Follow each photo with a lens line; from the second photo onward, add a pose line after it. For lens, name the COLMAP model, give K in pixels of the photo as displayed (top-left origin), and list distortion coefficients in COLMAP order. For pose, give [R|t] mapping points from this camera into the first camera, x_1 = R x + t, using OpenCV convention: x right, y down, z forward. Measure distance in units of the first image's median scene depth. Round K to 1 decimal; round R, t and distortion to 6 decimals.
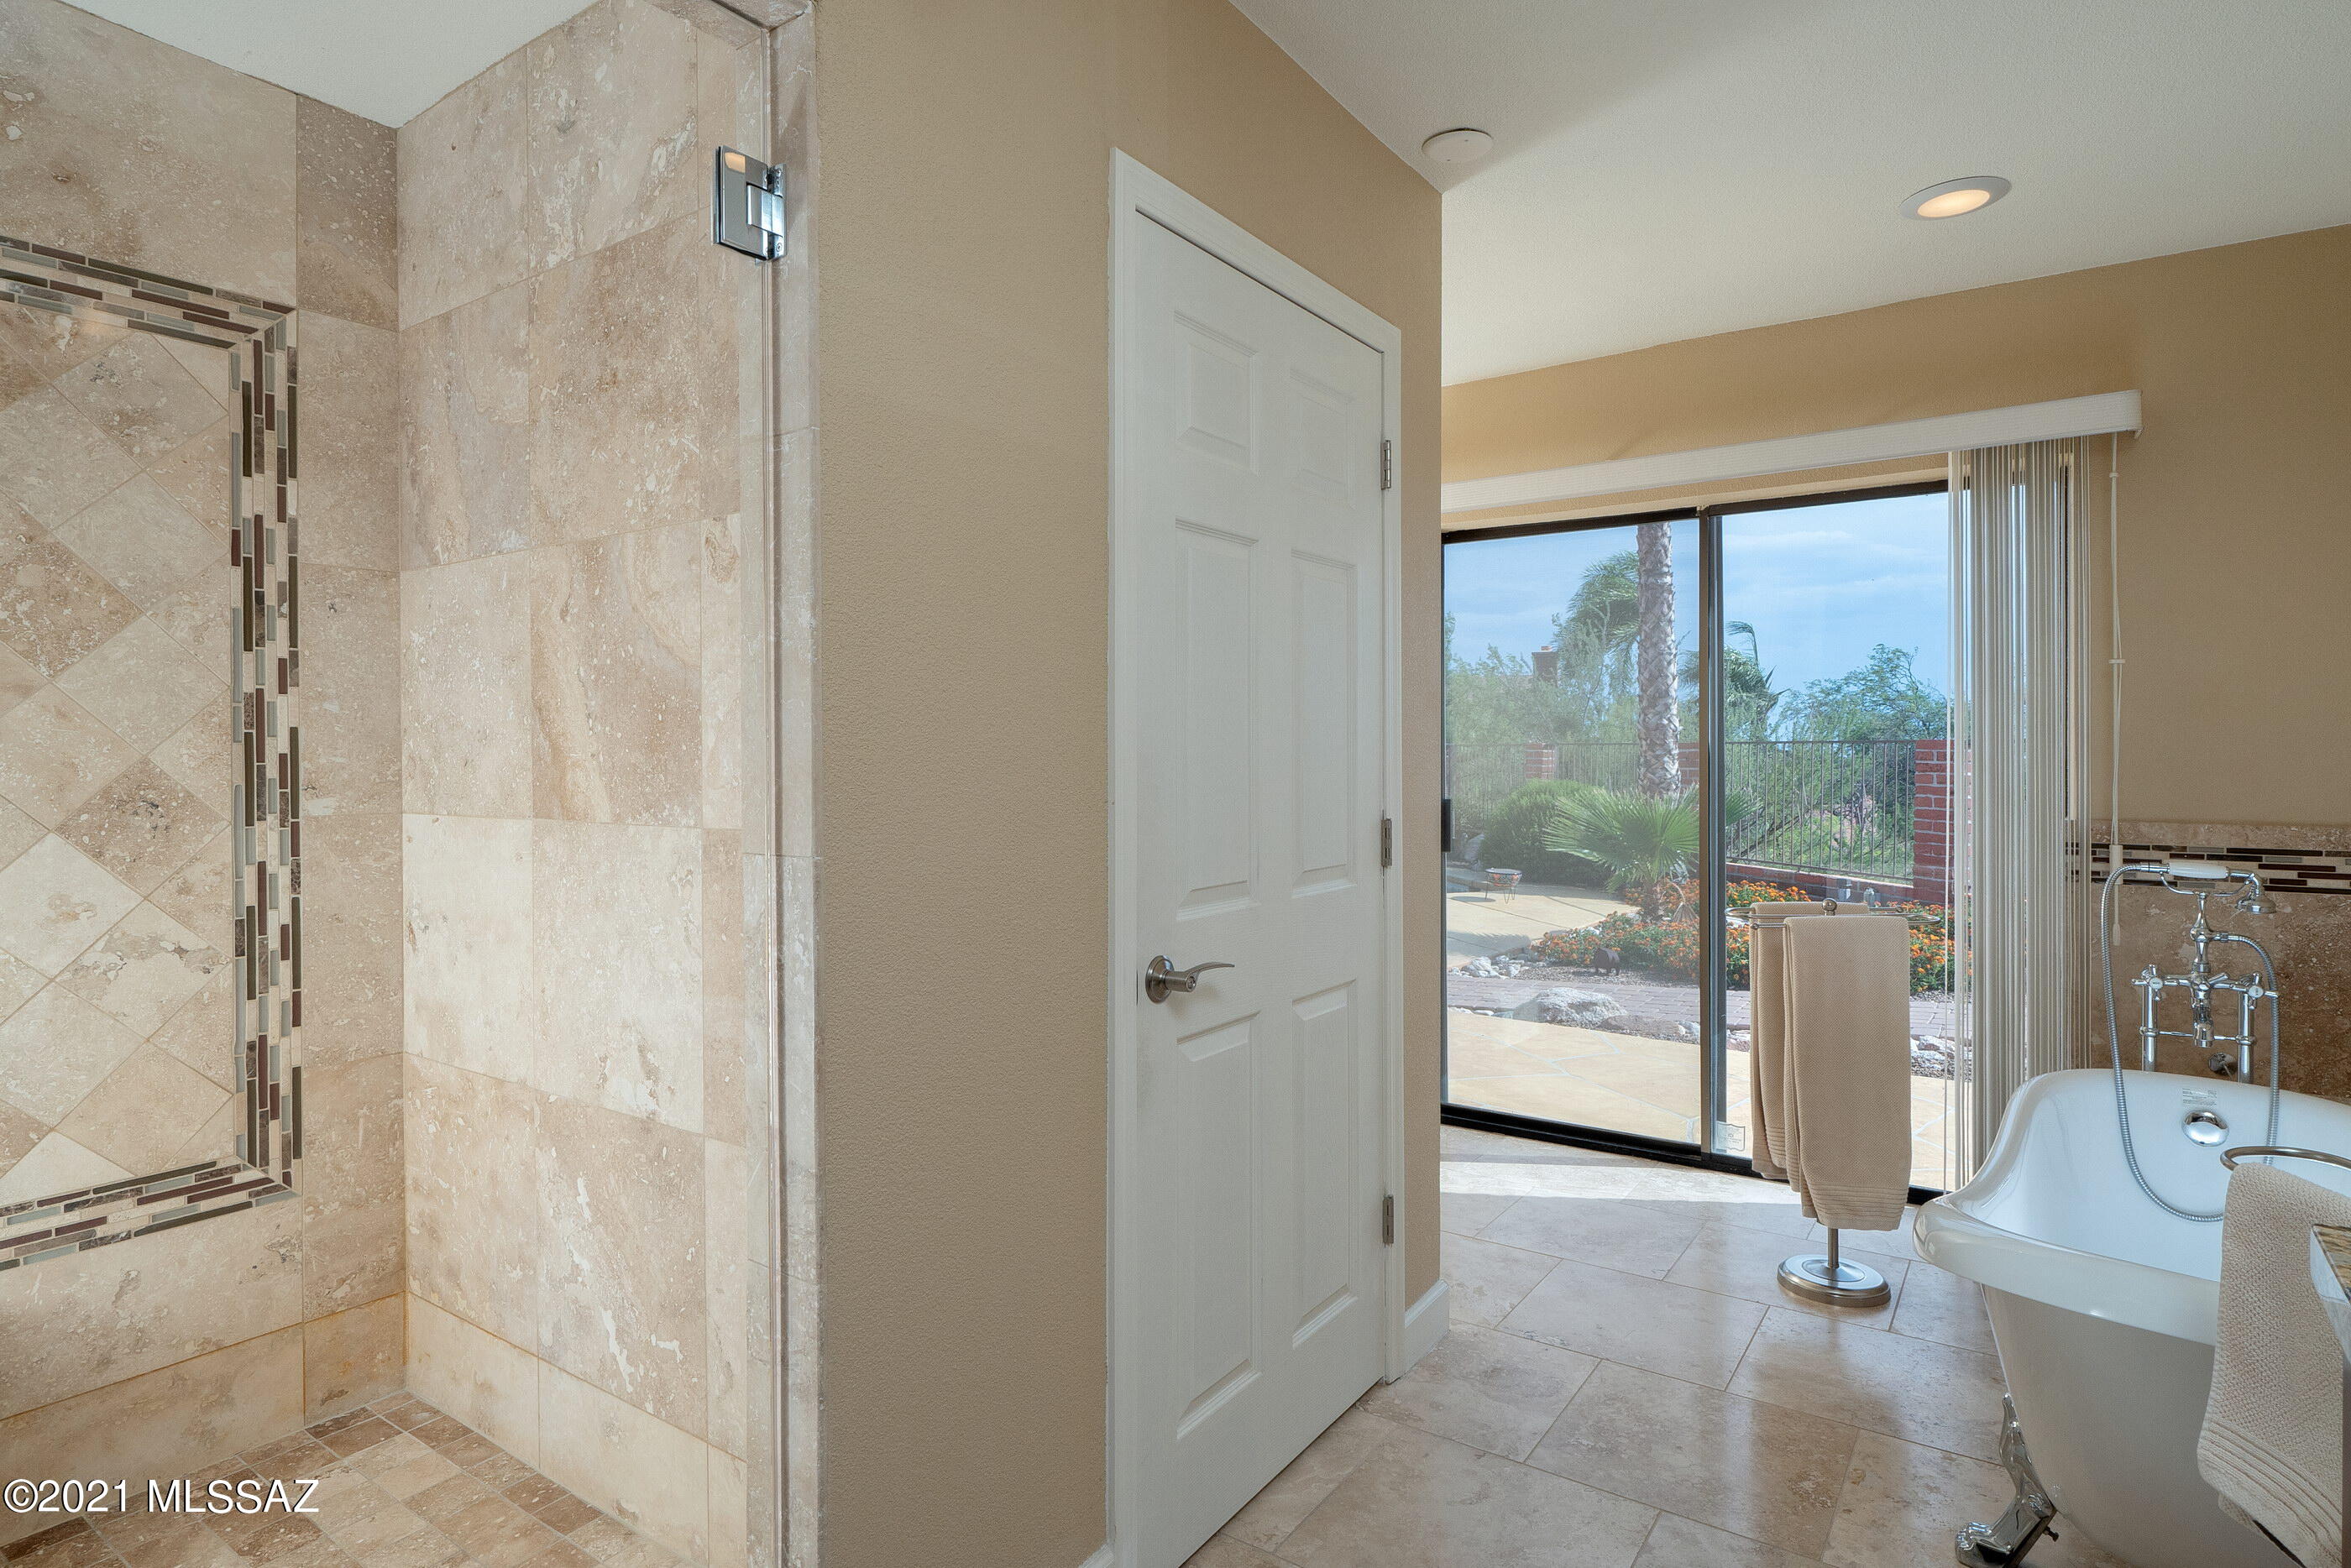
lens RADIAL K [[1243.4, 0, 1165.5], [0, 1243.4, 764.3], [0, 0, 1]] dist [-0.002728, -0.000866]
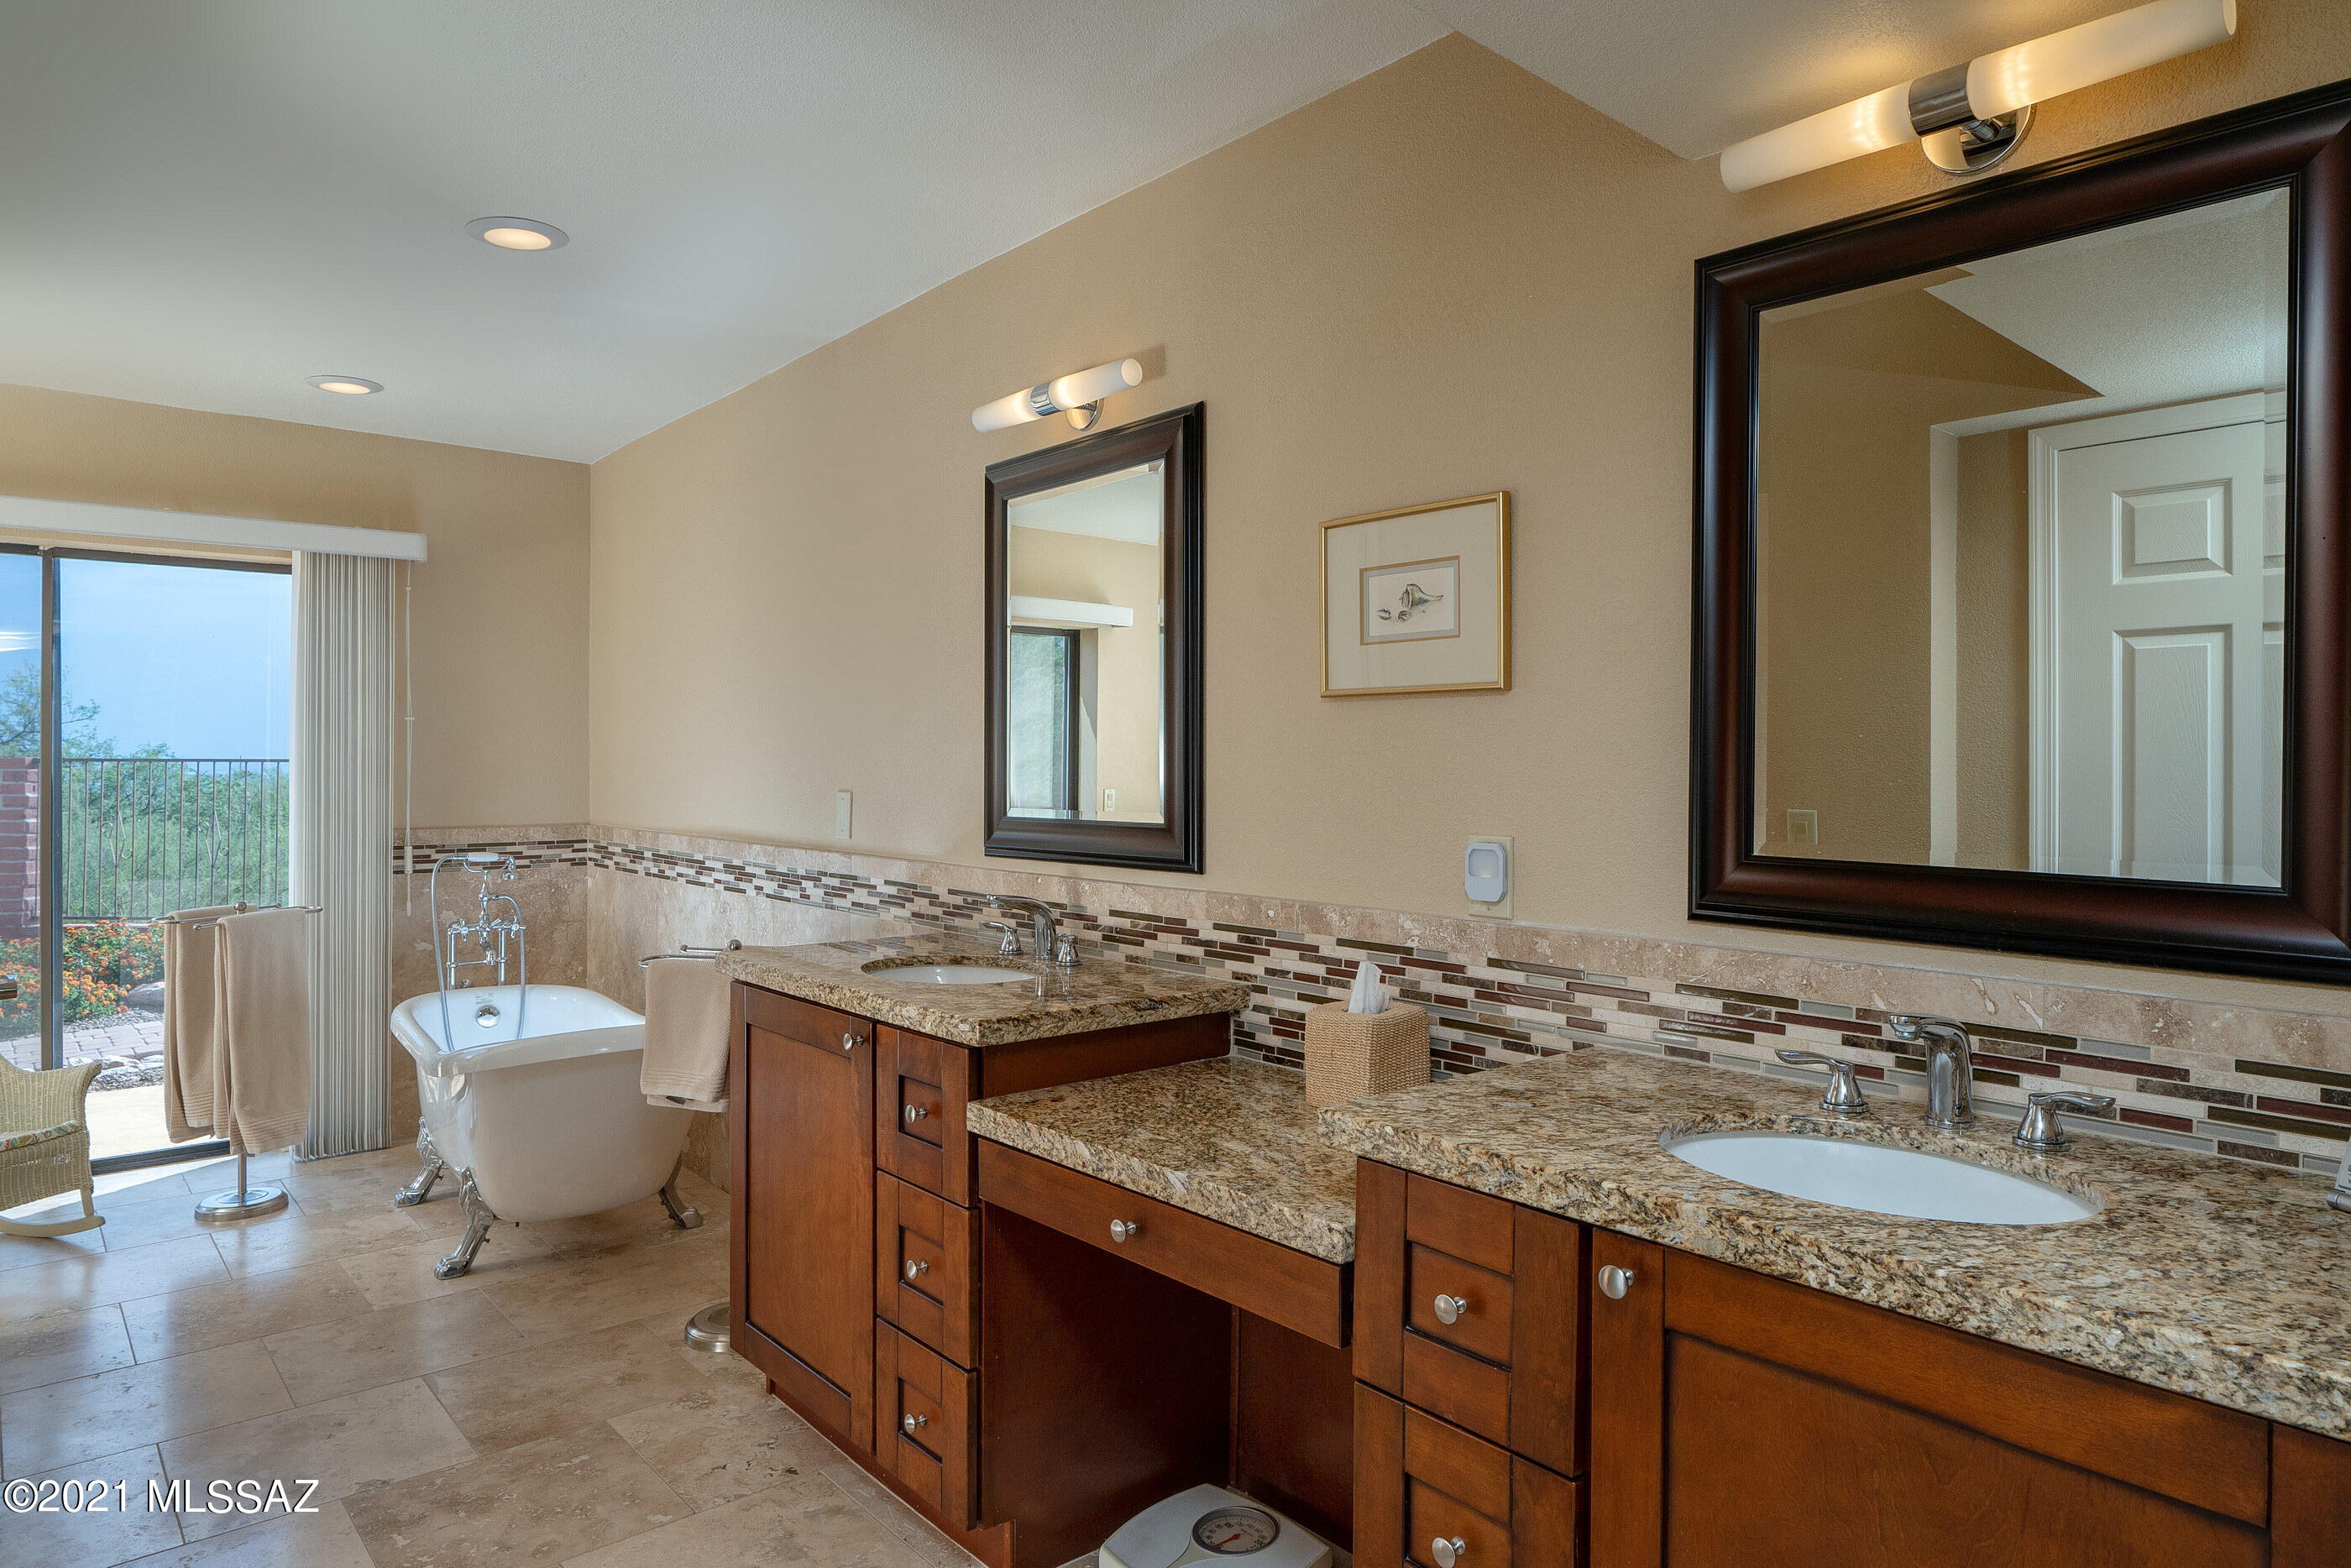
lens RADIAL K [[1381.2, 0, 1175.5], [0, 1381.2, 784.0], [0, 0, 1]] dist [0.000229, 0.000130]
pose [[0.236845, -0.005918, 0.971530, -0.590498], [0.007605, 0.999962, 0.004237, -0.006630], [-0.971518, 0.006385, 0.236881, -0.246144]]
